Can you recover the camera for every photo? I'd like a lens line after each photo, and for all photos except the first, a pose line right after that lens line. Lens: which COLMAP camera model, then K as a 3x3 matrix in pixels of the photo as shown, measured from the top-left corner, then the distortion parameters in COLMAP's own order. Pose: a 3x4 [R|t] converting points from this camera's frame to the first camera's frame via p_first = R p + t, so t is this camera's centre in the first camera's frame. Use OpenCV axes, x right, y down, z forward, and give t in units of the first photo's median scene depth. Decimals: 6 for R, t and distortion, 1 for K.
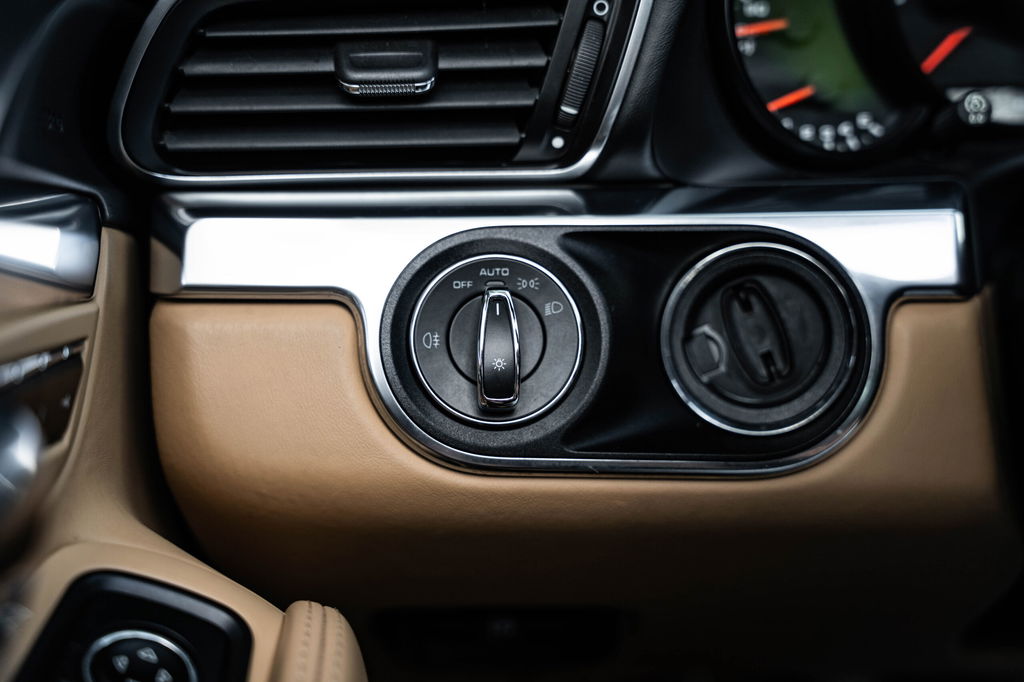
lens RADIAL K [[1301.4, 0, 513.4], [0, 1301.4, 340.4], [0, 0, 1]] dist [0.102667, 0.000000]
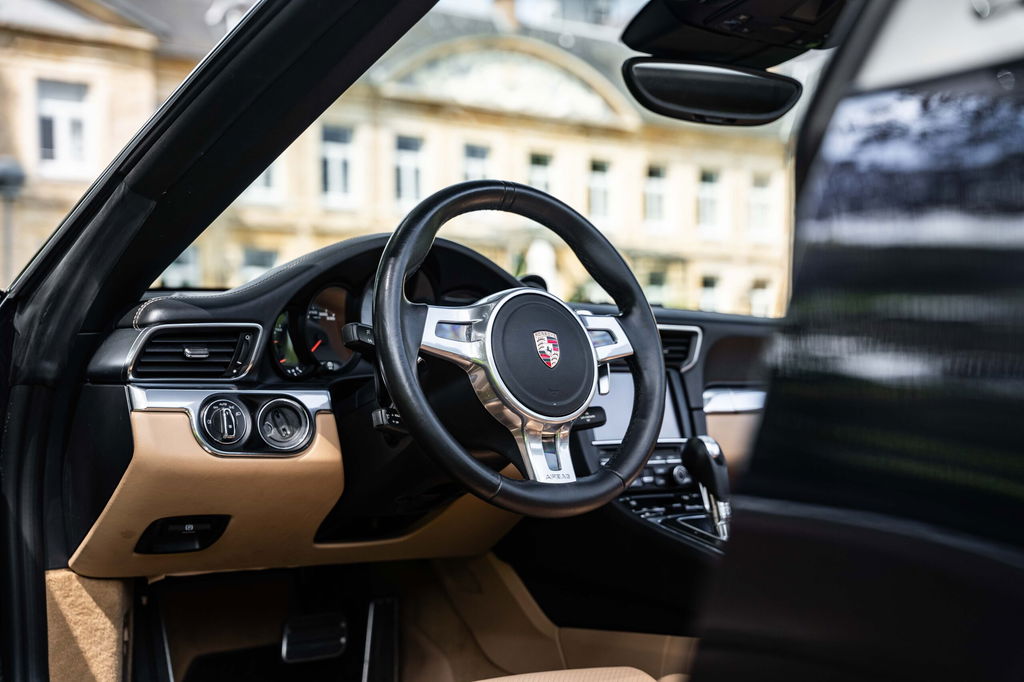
lens RADIAL K [[1350.7, 0, 510.5], [0, 1350.7, 339.0], [0, 0, 1]] dist [-0.033867, 0.000000]
pose [[0.830400, 0.039242, 0.555784, -1.486296], [0.069174, 0.982537, -0.172728, 0.491117], [-0.552857, 0.181880, 0.813185, -2.661159]]
